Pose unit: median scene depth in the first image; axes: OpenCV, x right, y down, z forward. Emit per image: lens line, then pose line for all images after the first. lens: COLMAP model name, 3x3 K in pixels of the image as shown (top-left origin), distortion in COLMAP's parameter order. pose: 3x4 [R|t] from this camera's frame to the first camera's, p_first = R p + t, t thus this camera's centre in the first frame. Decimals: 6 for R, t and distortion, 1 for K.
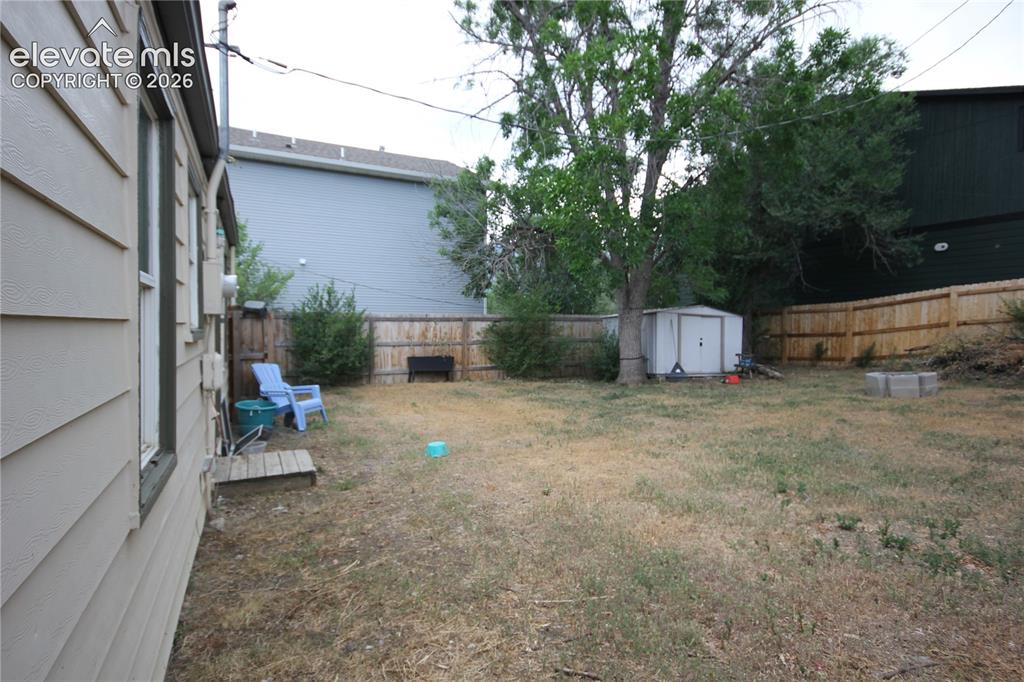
lens RADIAL K [[532.4, 0, 514.7], [0, 532.4, 345.6], [0, 0, 1]] dist [0.012733, -0.003134]
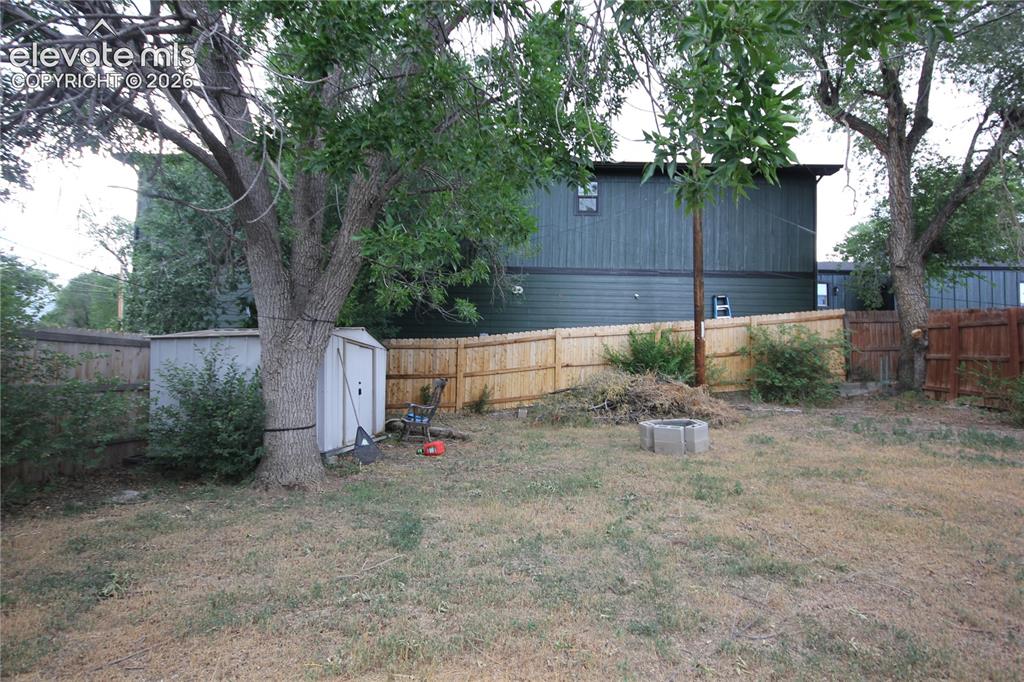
lens RADIAL K [[532.4, 0, 514.7], [0, 532.4, 345.6], [0, 0, 1]] dist [0.012733, -0.003134]
pose [[0.468113, 0.052361, 0.882116, -0.107590], [0.015127, 0.997622, -0.067245, -0.012037], [-0.883539, 0.044822, 0.466207, 0.600270]]
